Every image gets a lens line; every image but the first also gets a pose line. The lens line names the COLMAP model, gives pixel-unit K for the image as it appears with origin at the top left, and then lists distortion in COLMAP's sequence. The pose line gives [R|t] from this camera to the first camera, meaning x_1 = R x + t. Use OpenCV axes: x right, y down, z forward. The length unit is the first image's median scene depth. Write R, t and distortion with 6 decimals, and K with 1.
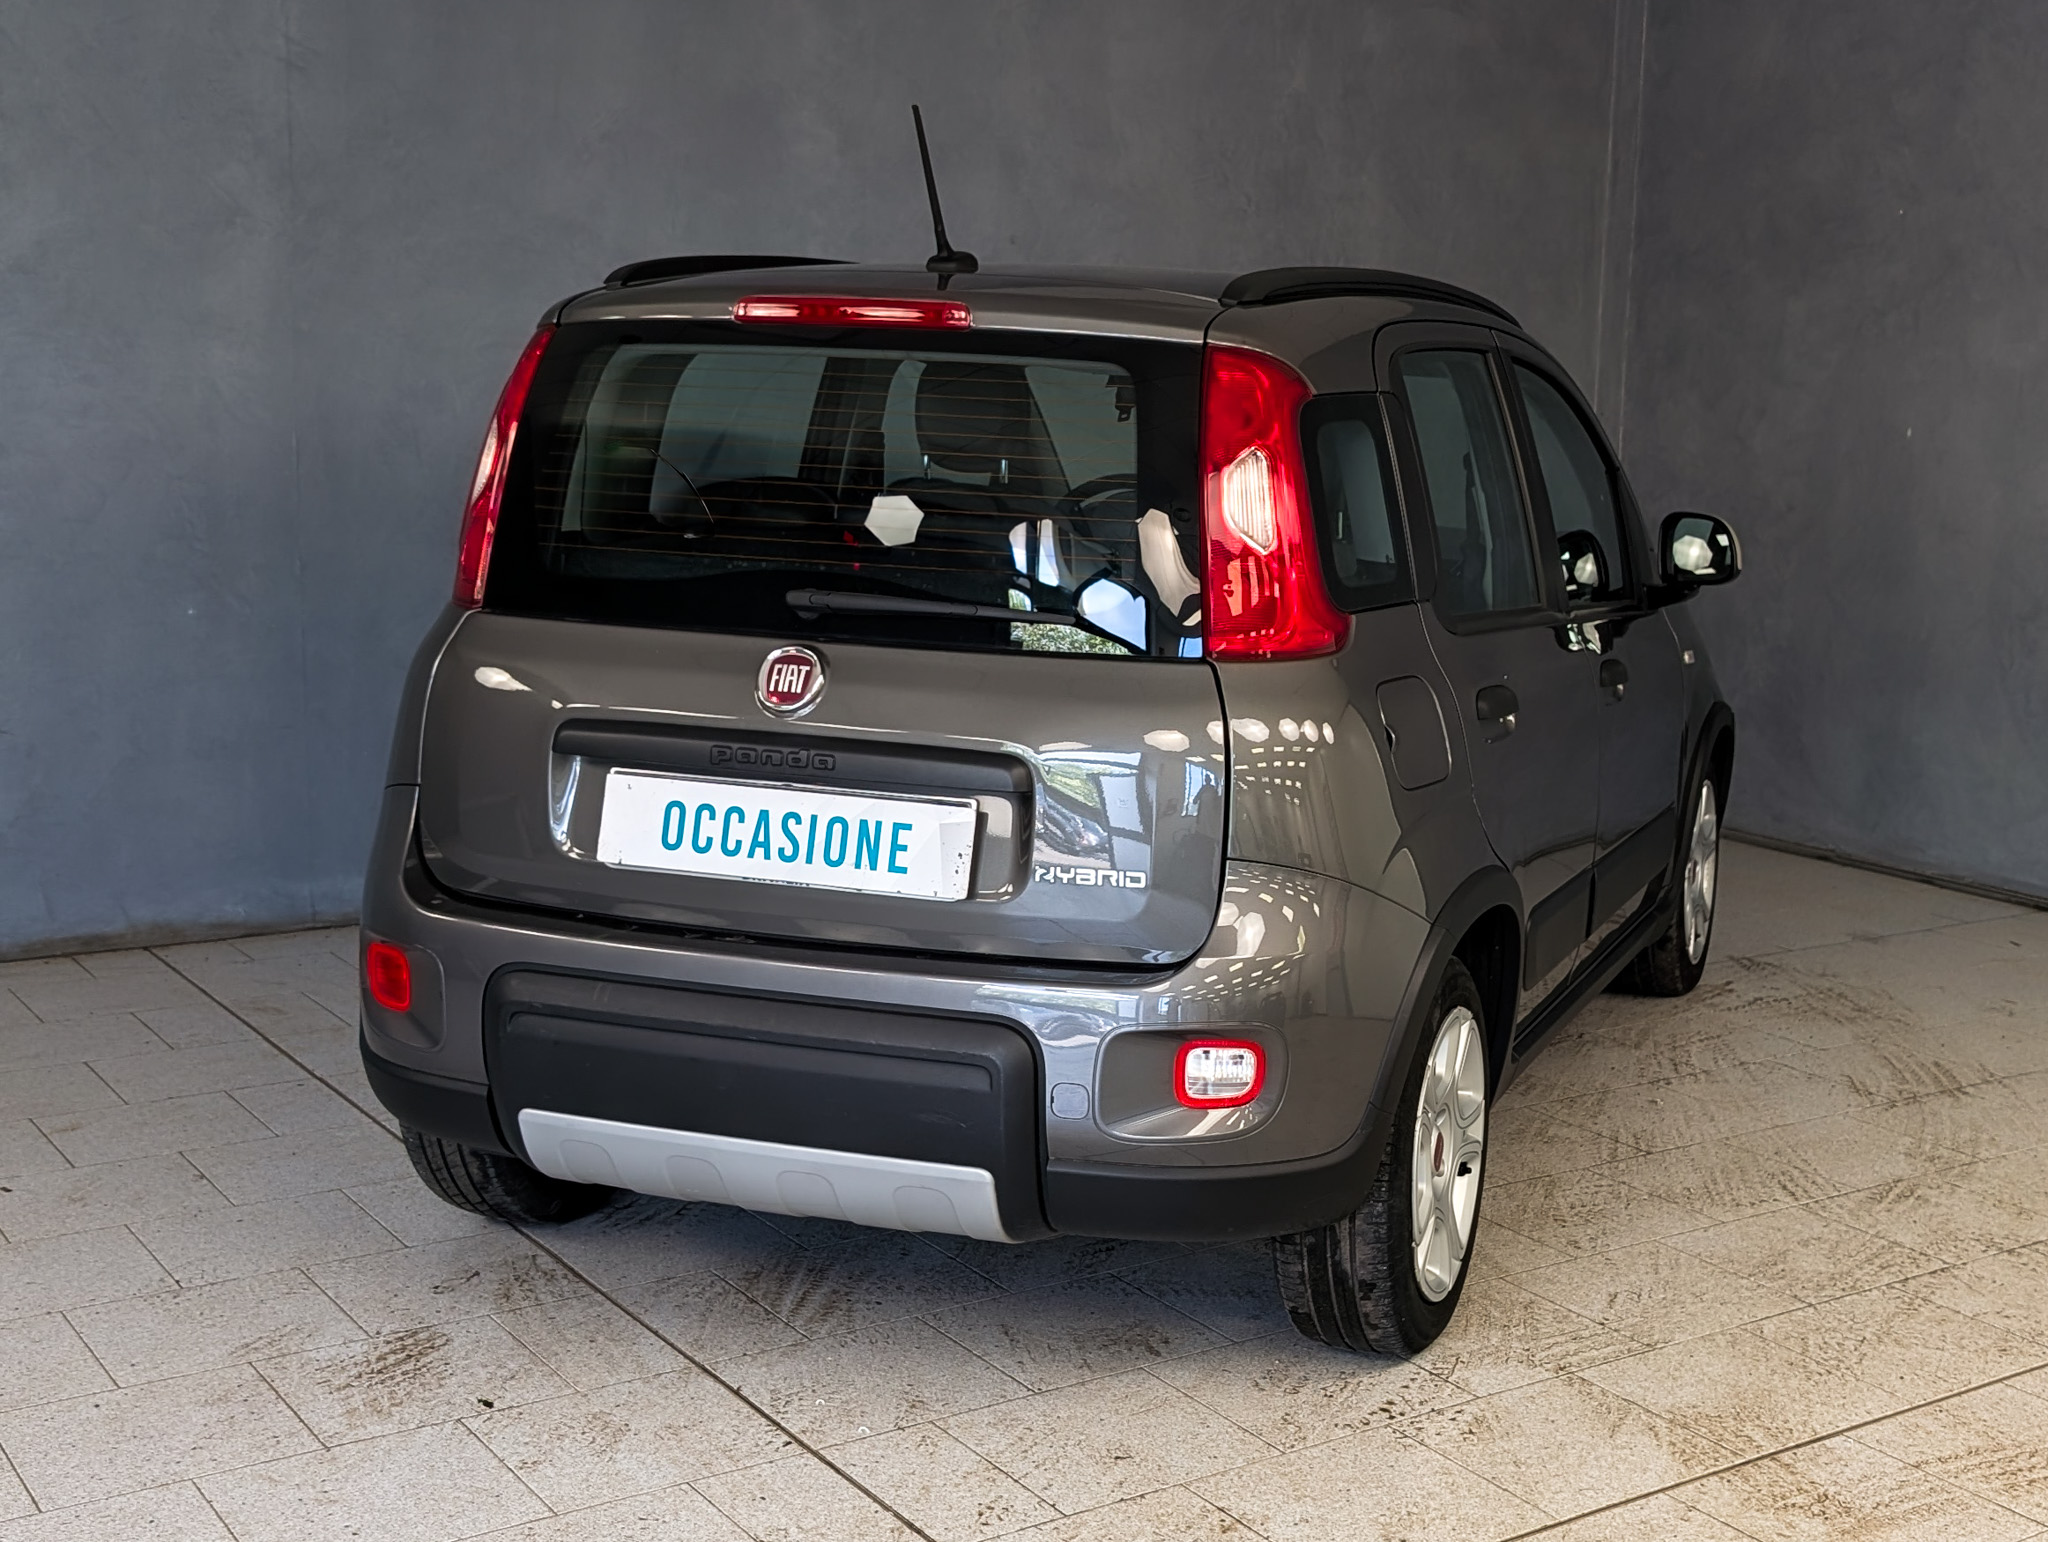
lens RADIAL K [[1557.6, 0, 1024.3], [0, 1557.6, 731.9], [0, 0, 1]] dist [0.008441, 0.002605]
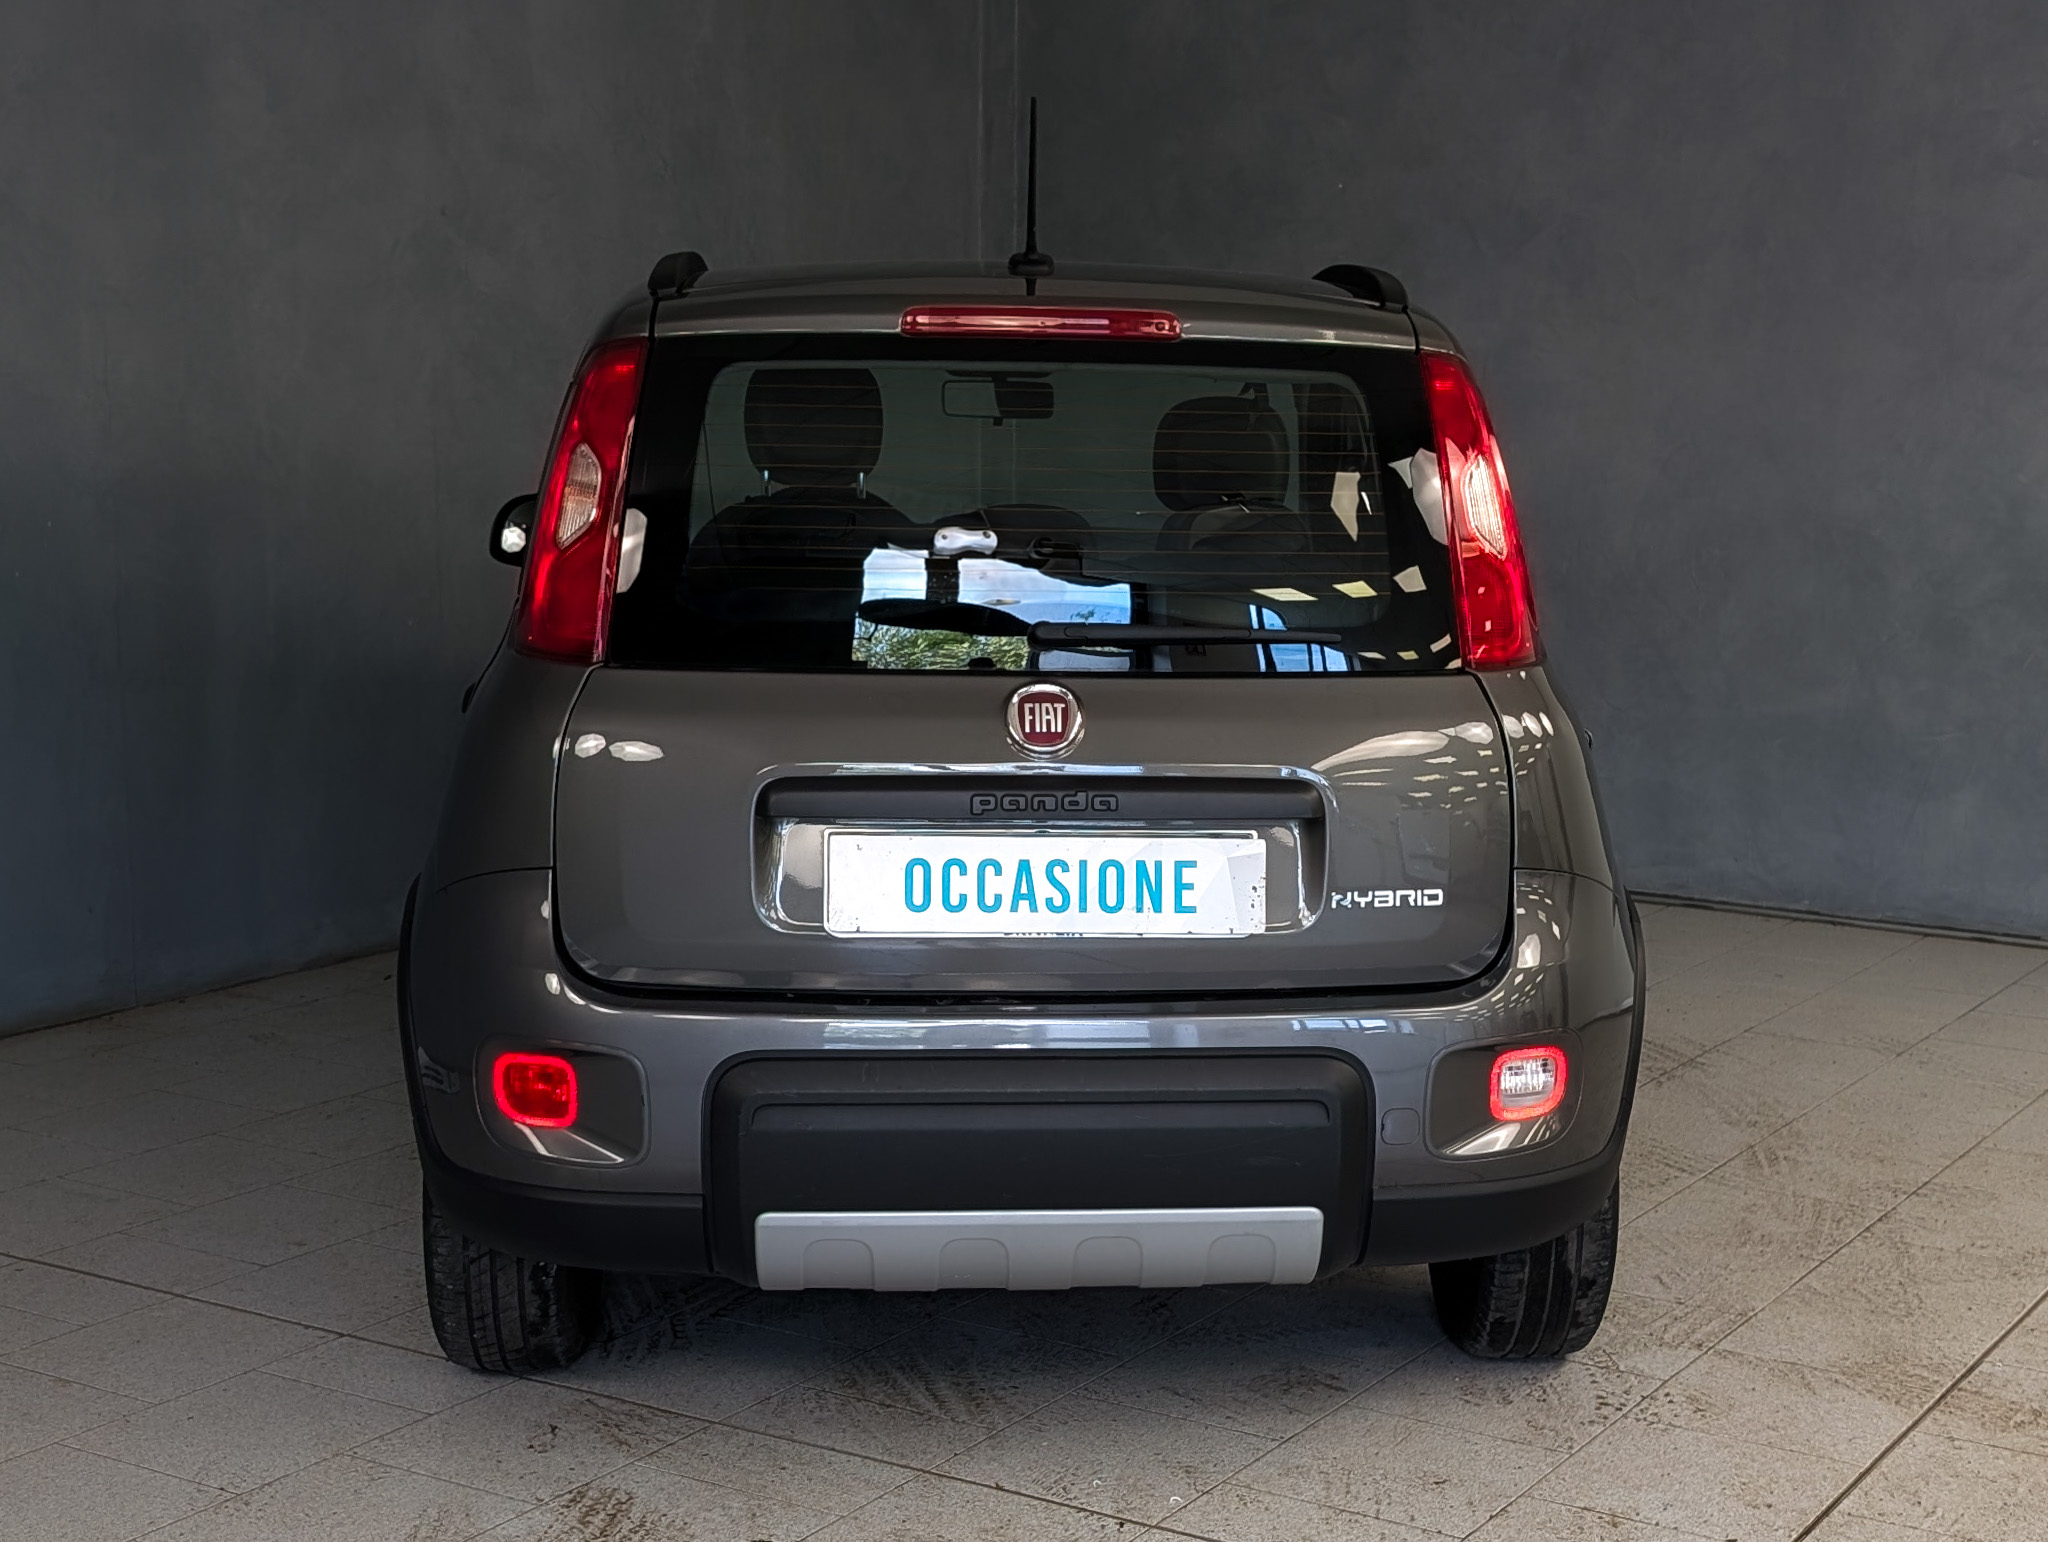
lens RADIAL K [[1735.7, 0, 1024.0], [0, 1735.7, 771.0], [0, 0, 1]] dist [0.021576, -0.011146]
pose [[0.969451, -0.069774, 0.235152, -0.411523], [0.069144, 0.997547, 0.010936, -0.014598], [-0.235338, 0.005657, 0.971897, -0.013049]]
